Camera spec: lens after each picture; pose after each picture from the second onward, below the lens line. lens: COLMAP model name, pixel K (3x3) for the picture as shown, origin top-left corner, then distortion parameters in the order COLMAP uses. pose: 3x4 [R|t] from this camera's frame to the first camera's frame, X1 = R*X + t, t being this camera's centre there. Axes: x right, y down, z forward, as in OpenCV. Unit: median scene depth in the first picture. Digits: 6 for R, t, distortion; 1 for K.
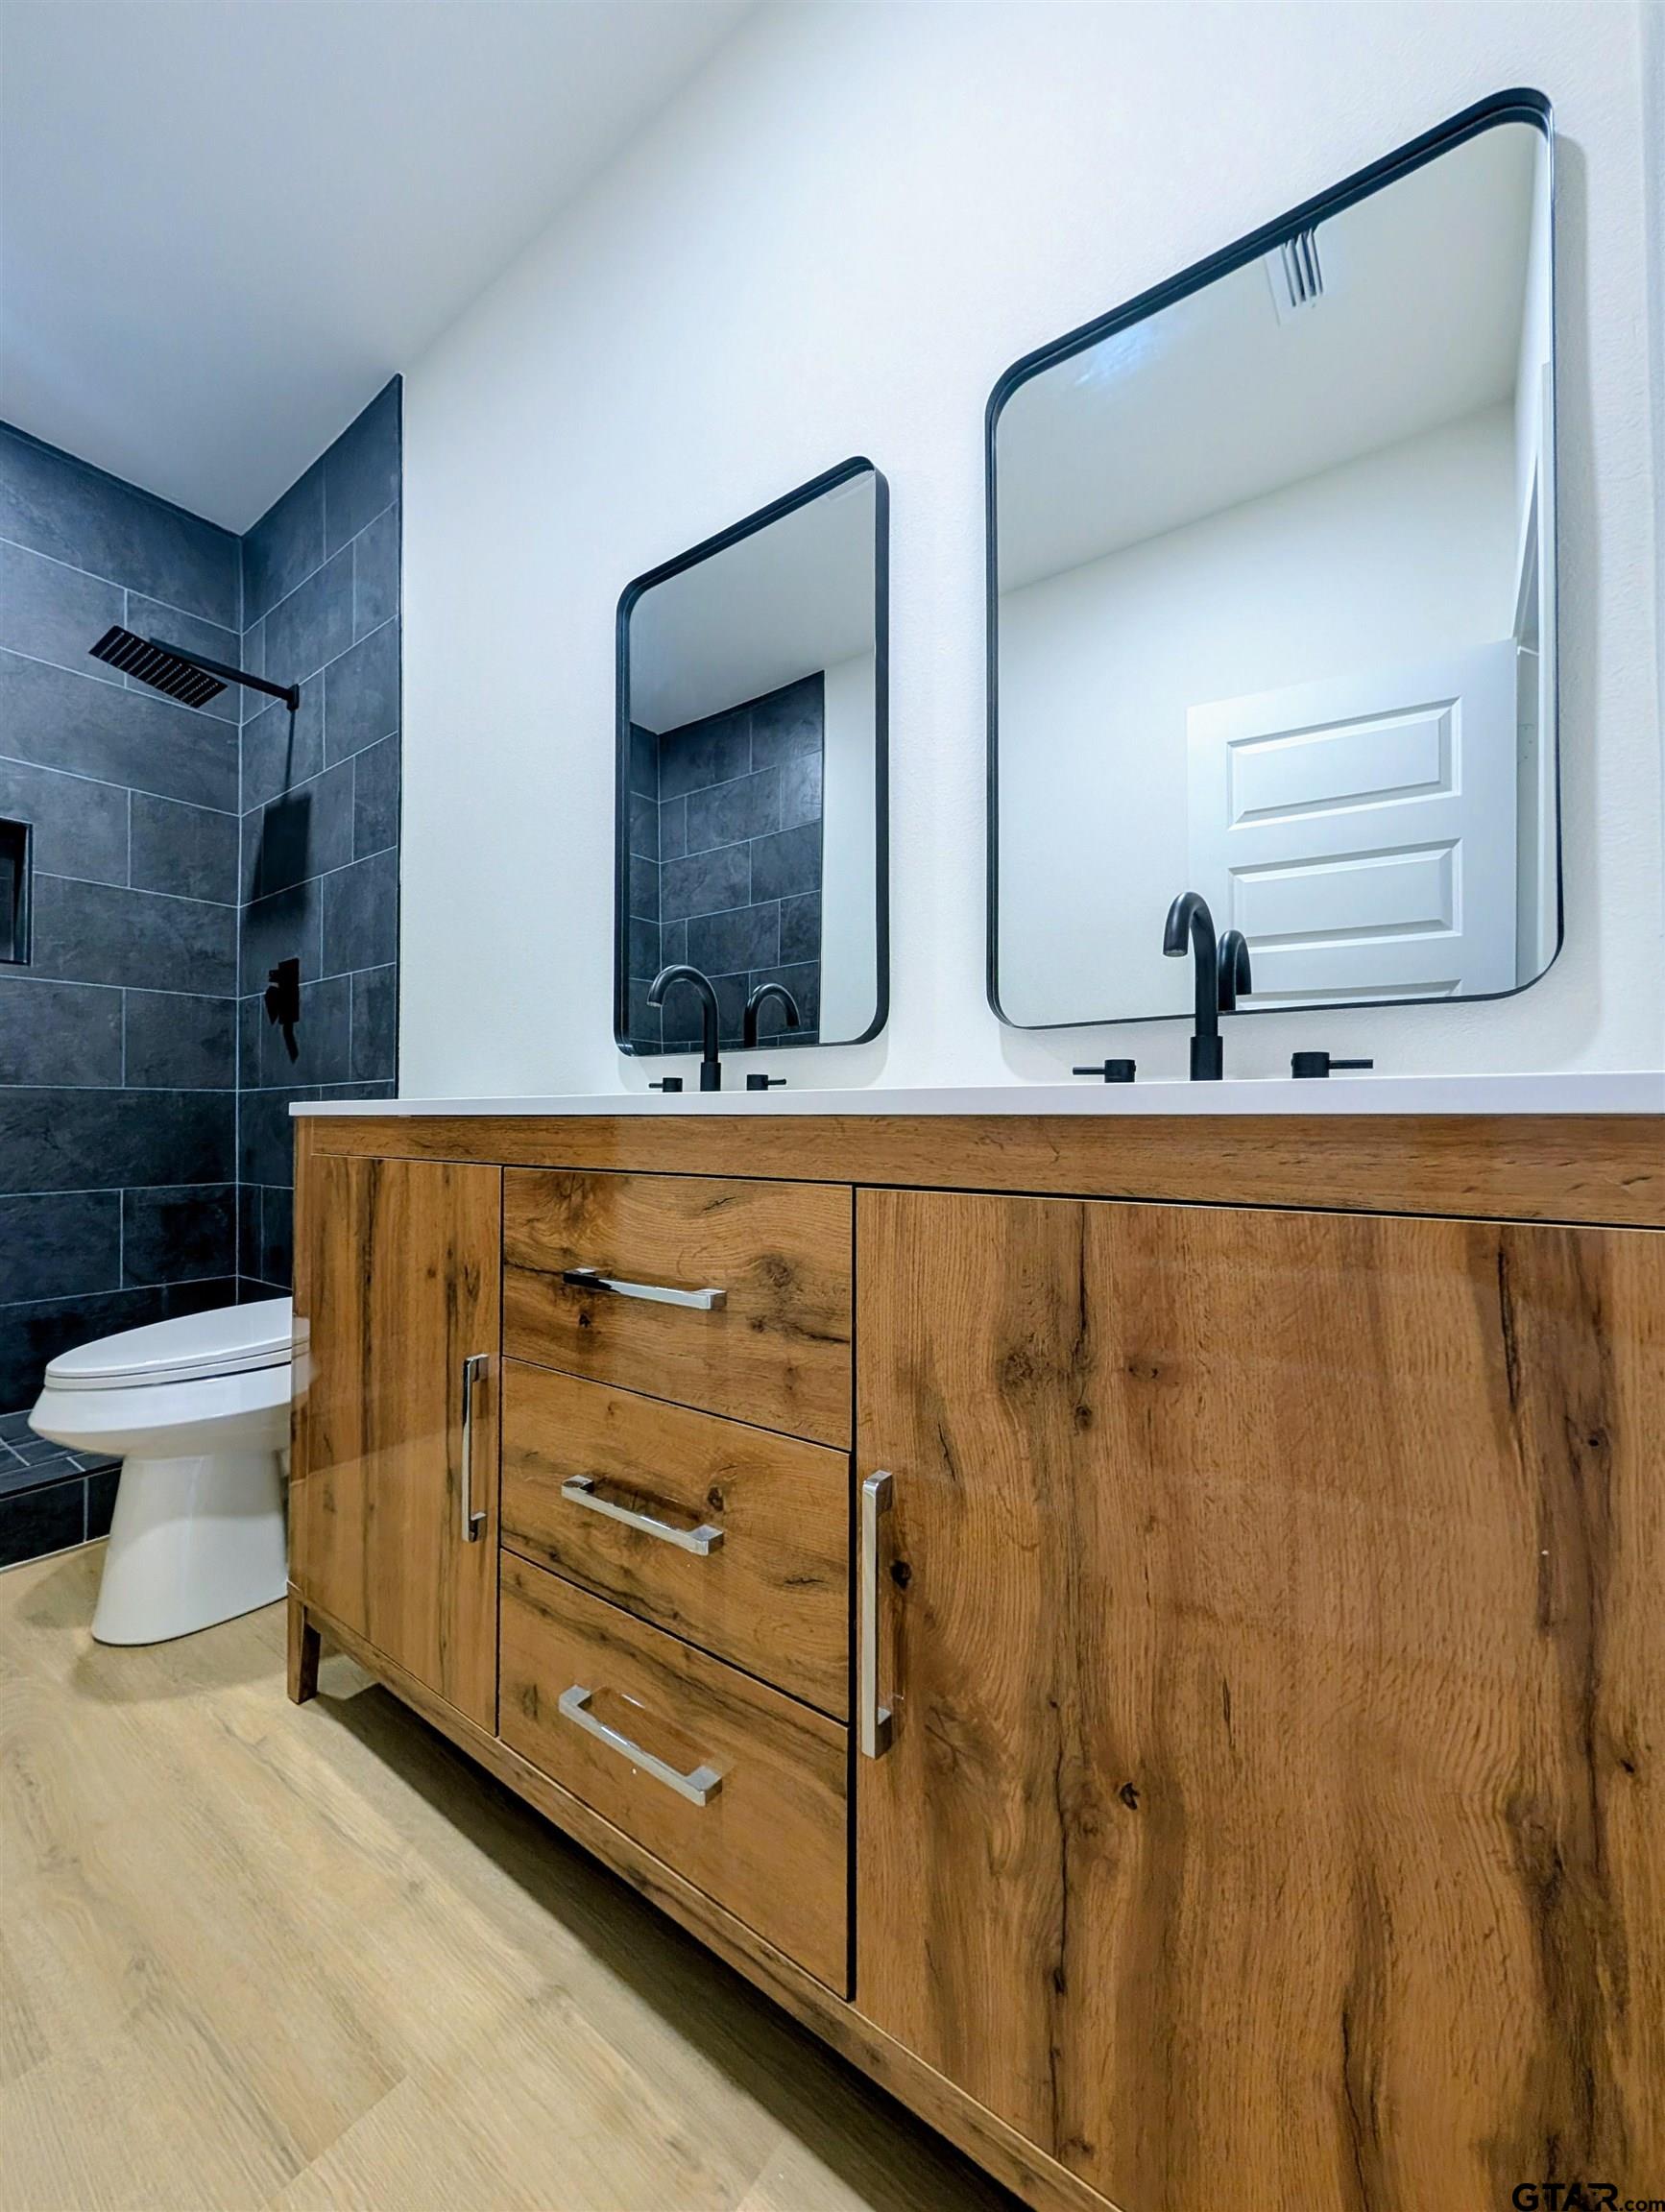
lens RADIAL K [[838.7, 0, 830.8], [0, 838.7, 1109.3], [0, 0, 1]] dist [0.000602, -0.000147]
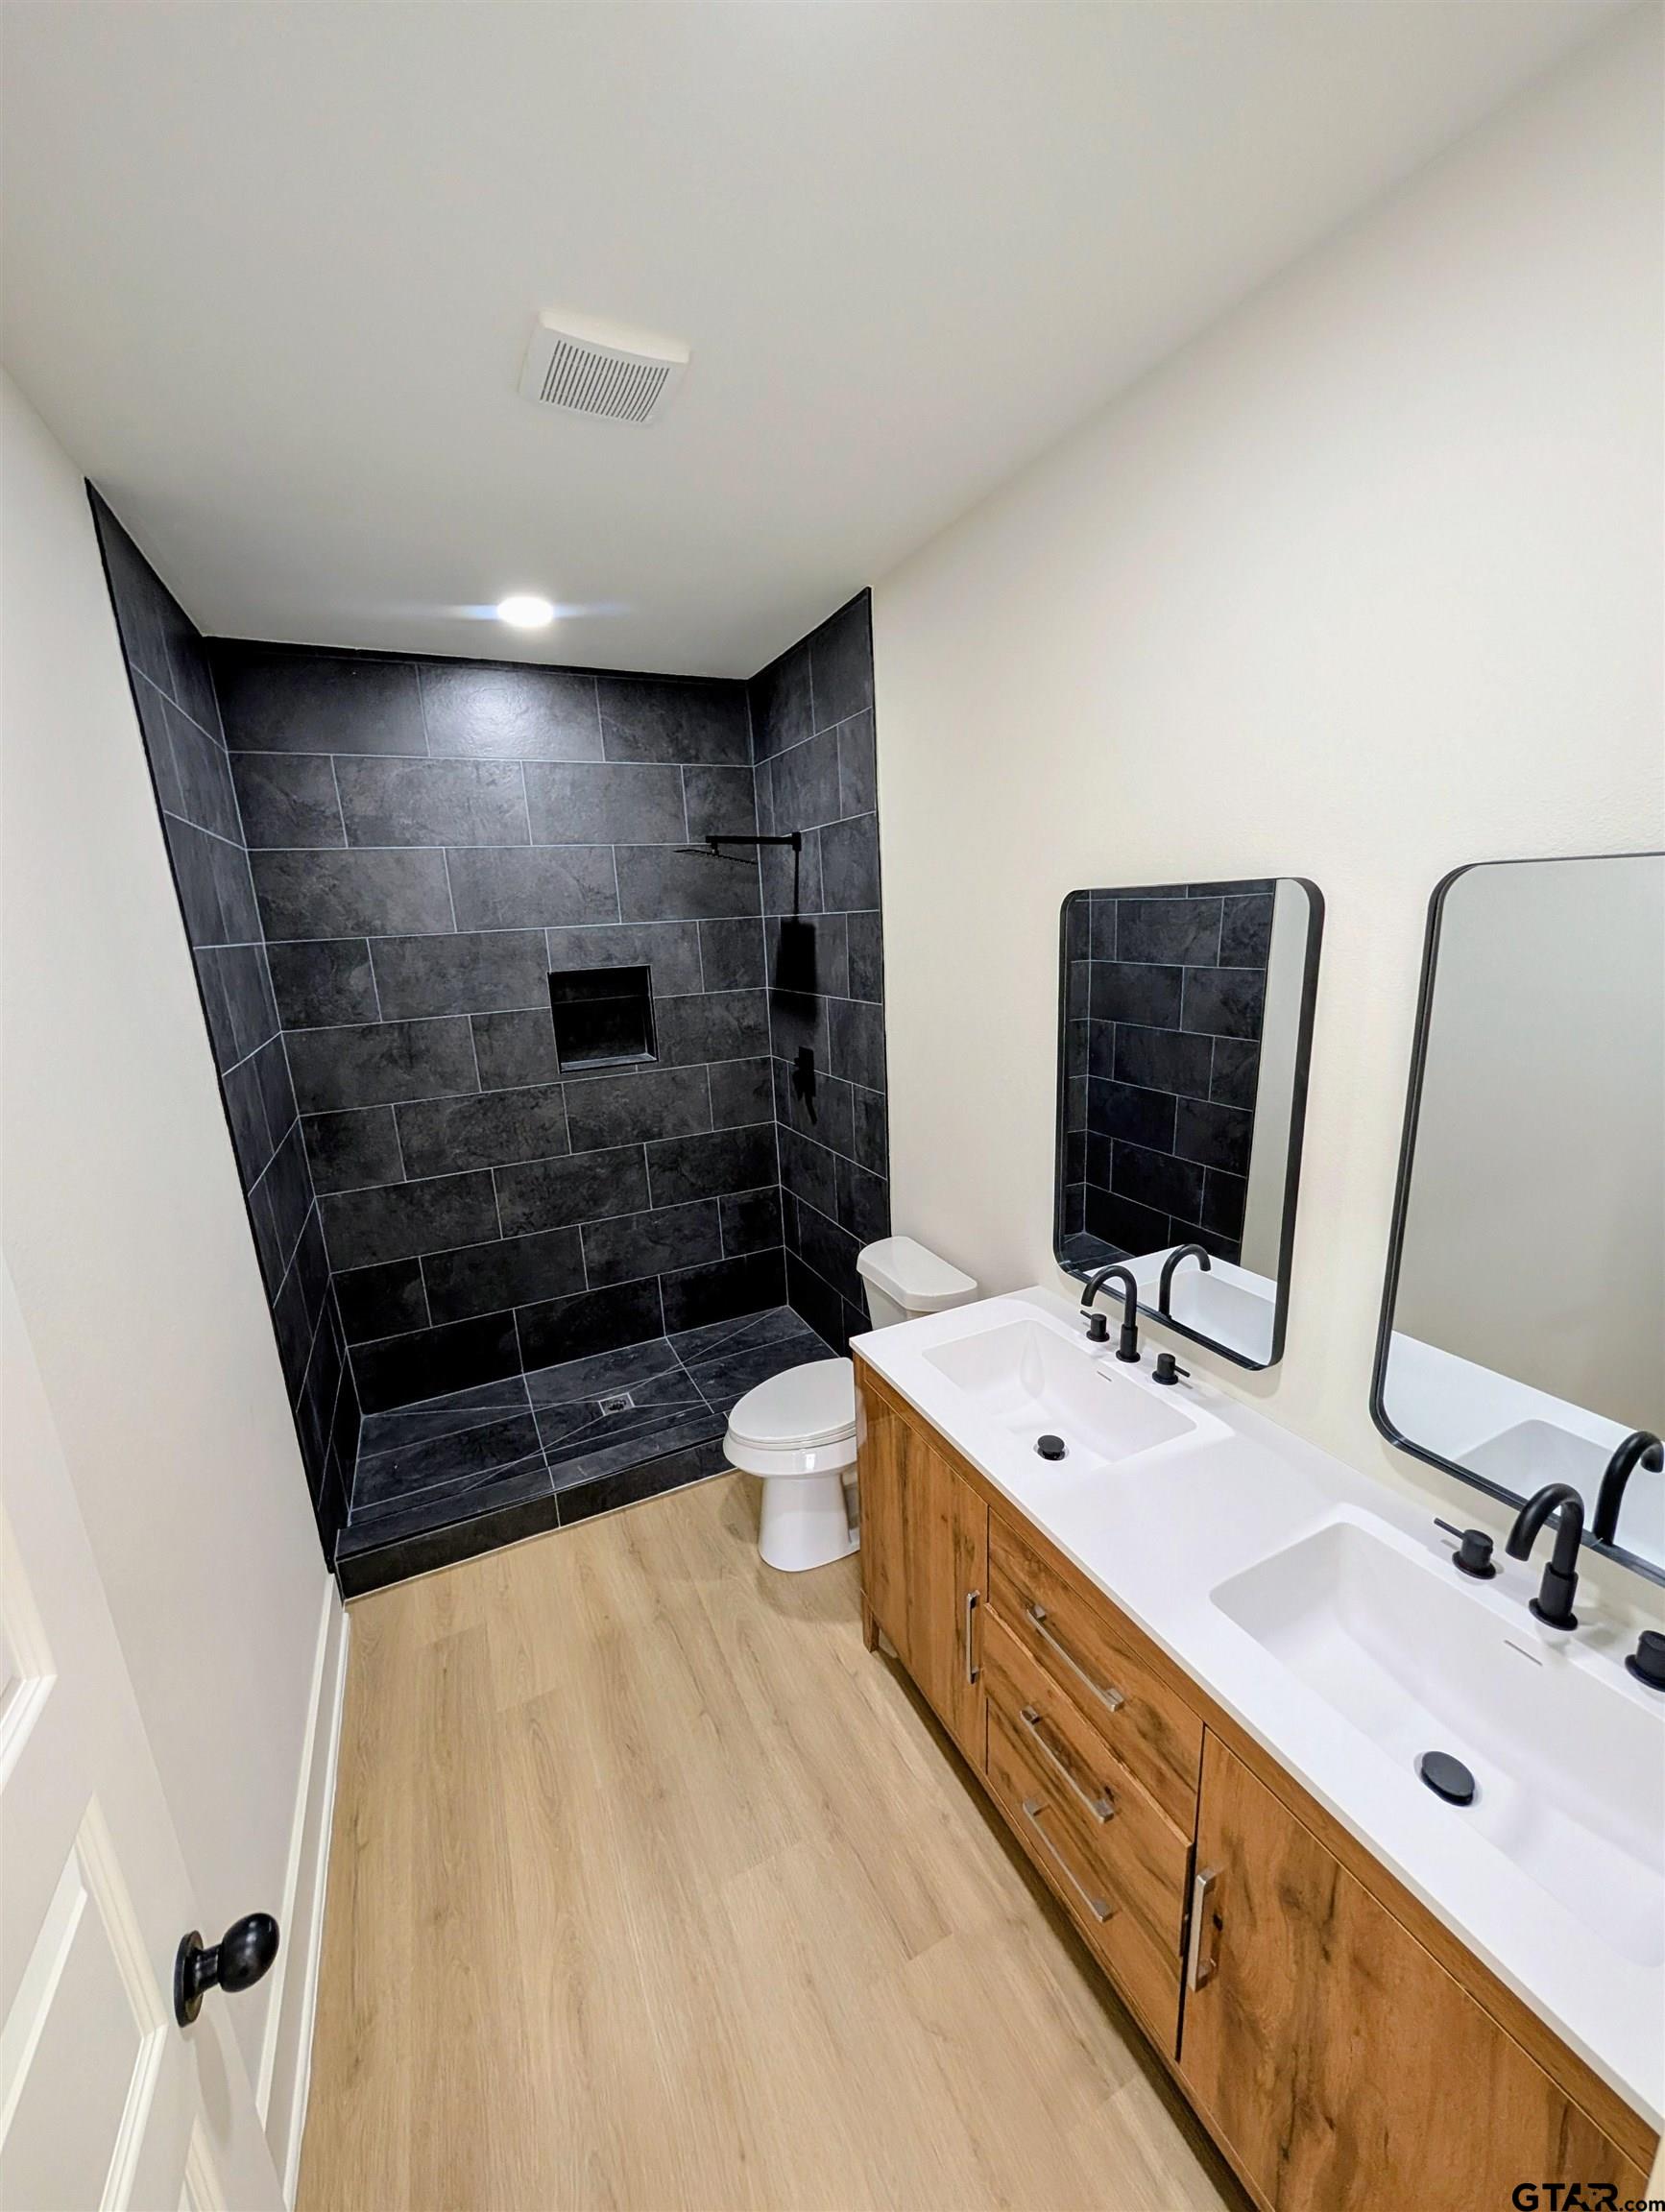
lens RADIAL K [[838.7, 0, 830.8], [0, 838.7, 1109.3], [0, 0, 1]] dist [0.000602, -0.000147]
pose [[0.878767, 0.072052, -0.471780, 0.021128], [0.051968, 0.968213, 0.244667, -0.435058], [0.474413, -0.239523, 0.847090, -0.134202]]
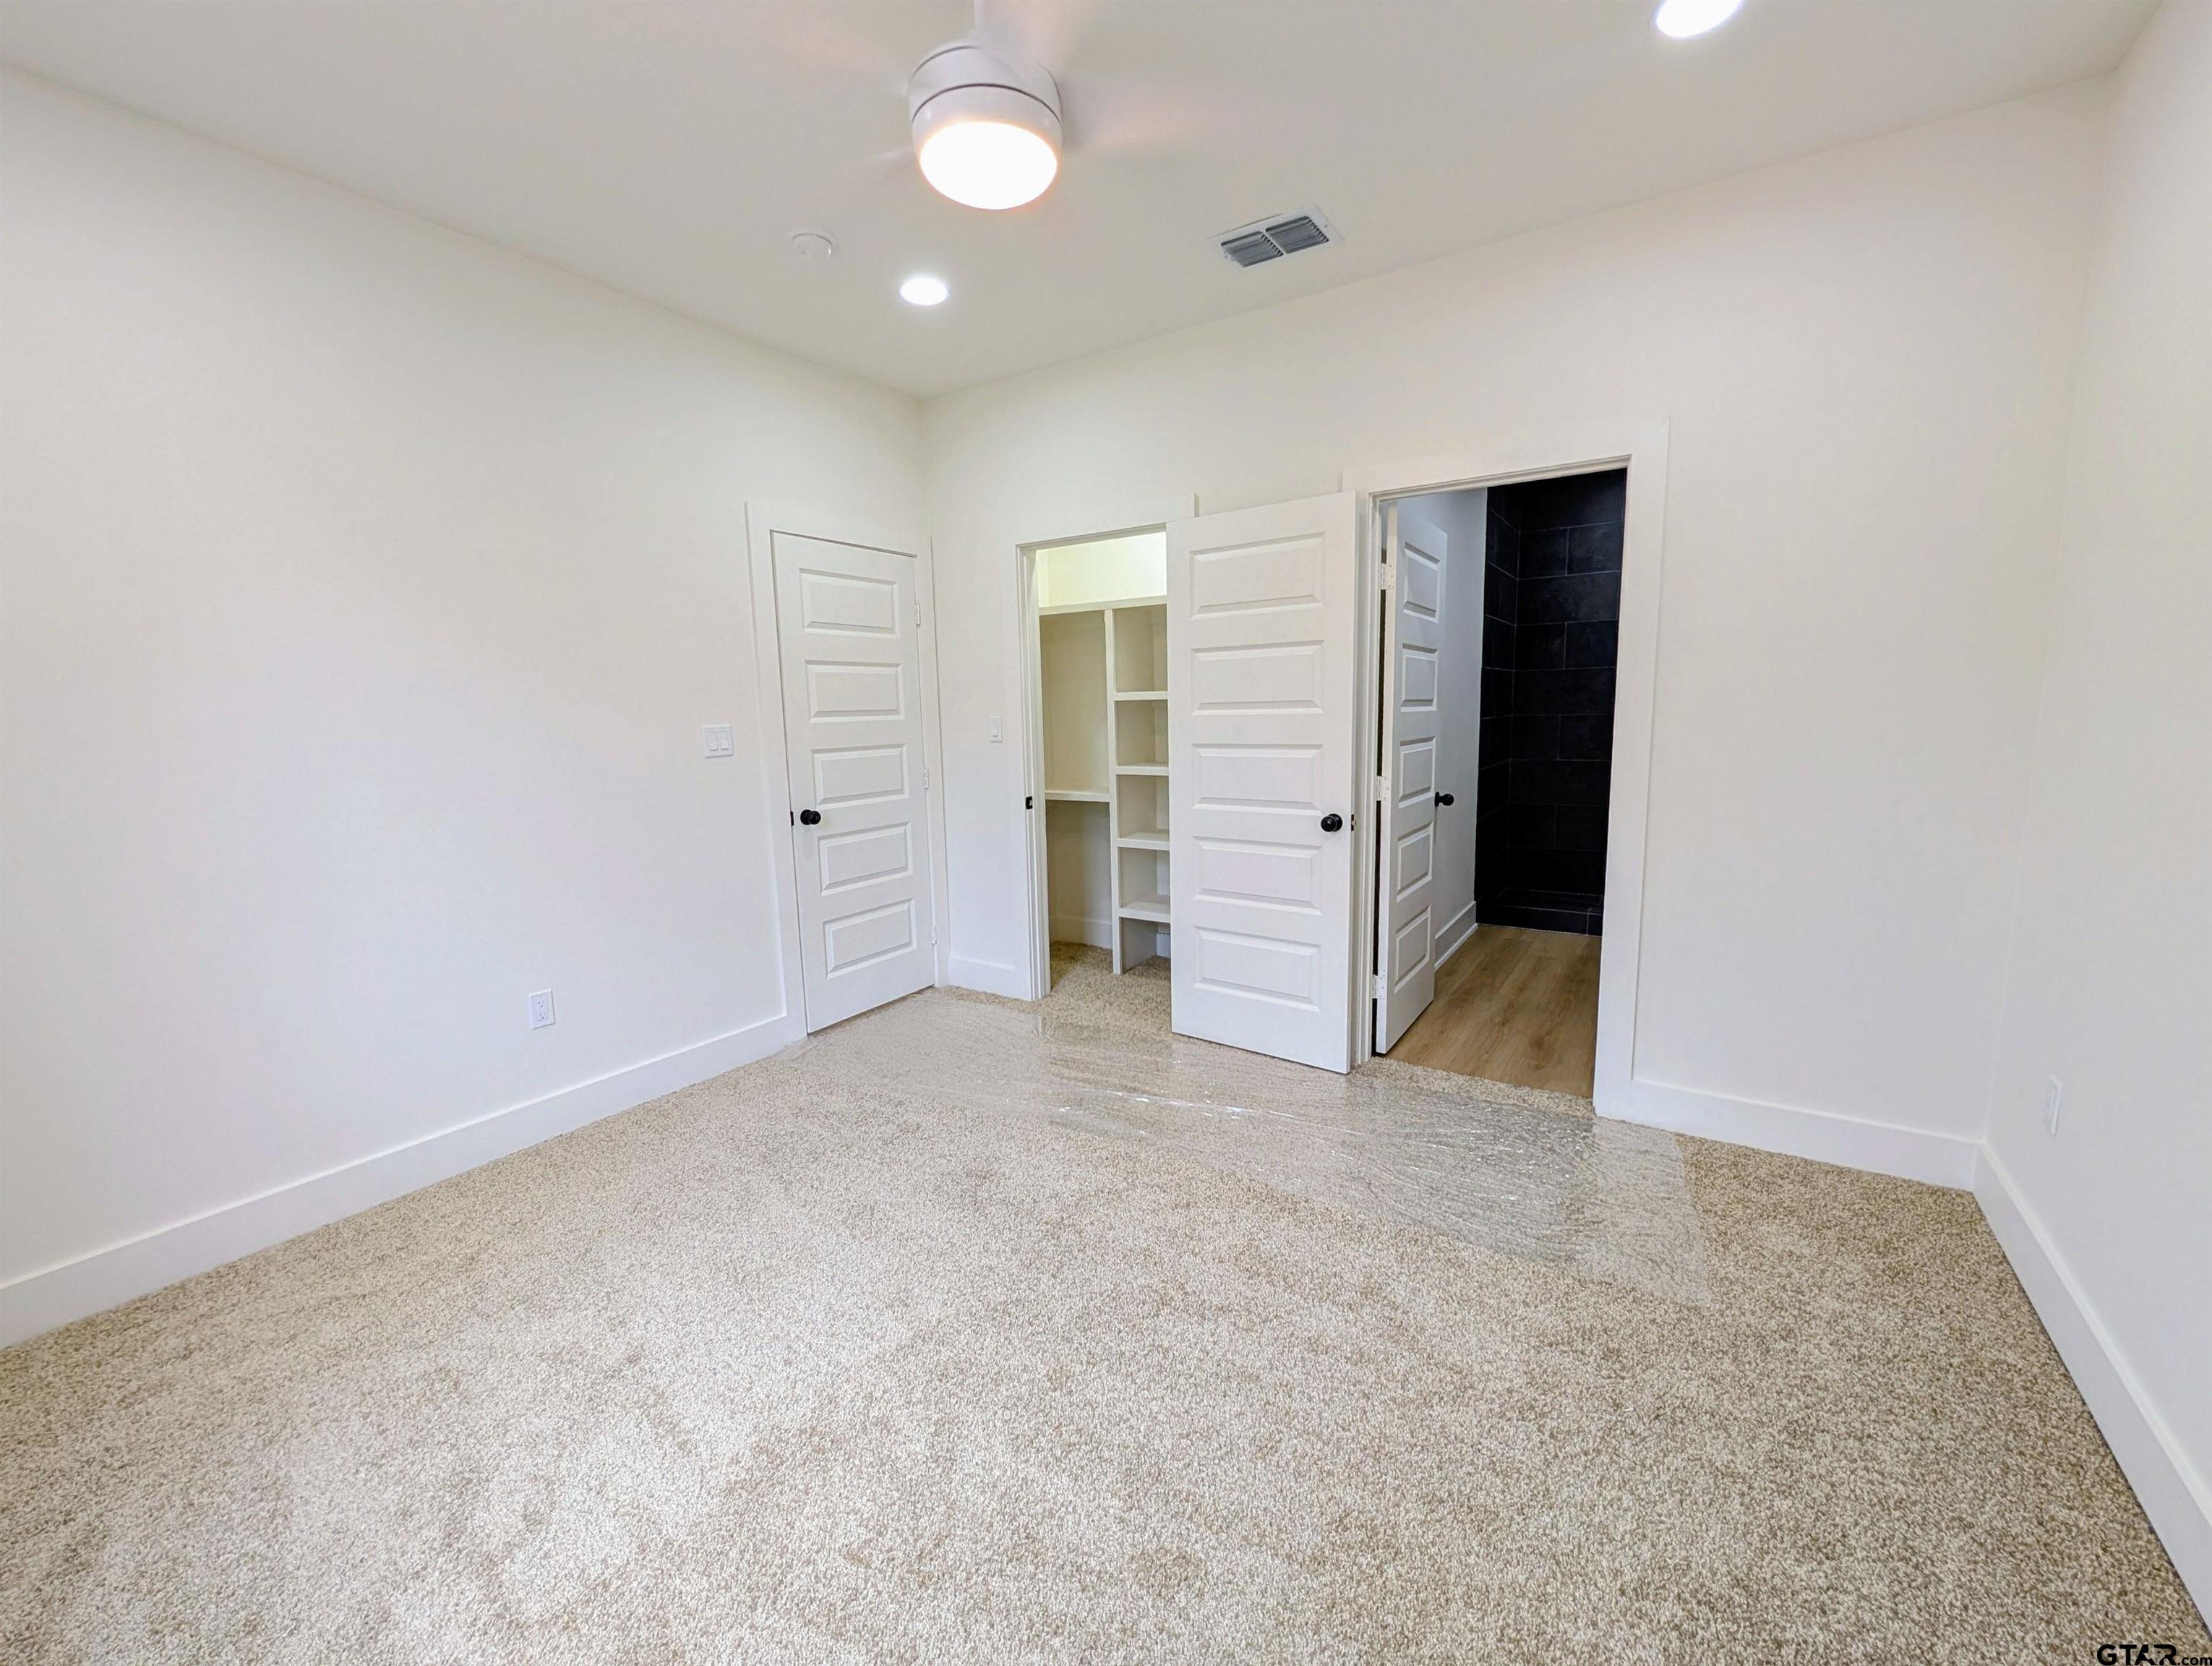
lens RADIAL K [[911.1, 0, 1106.0], [0, 911.1, 833.0], [0, 0, 1]] dist [-0.000094, 0.000208]
pose [[0.047873, 0.137382, -0.989361, 1.346805], [0.034314, 0.989685, 0.139087, -0.226748], [0.998264, -0.040608, 0.042665, -0.758279]]
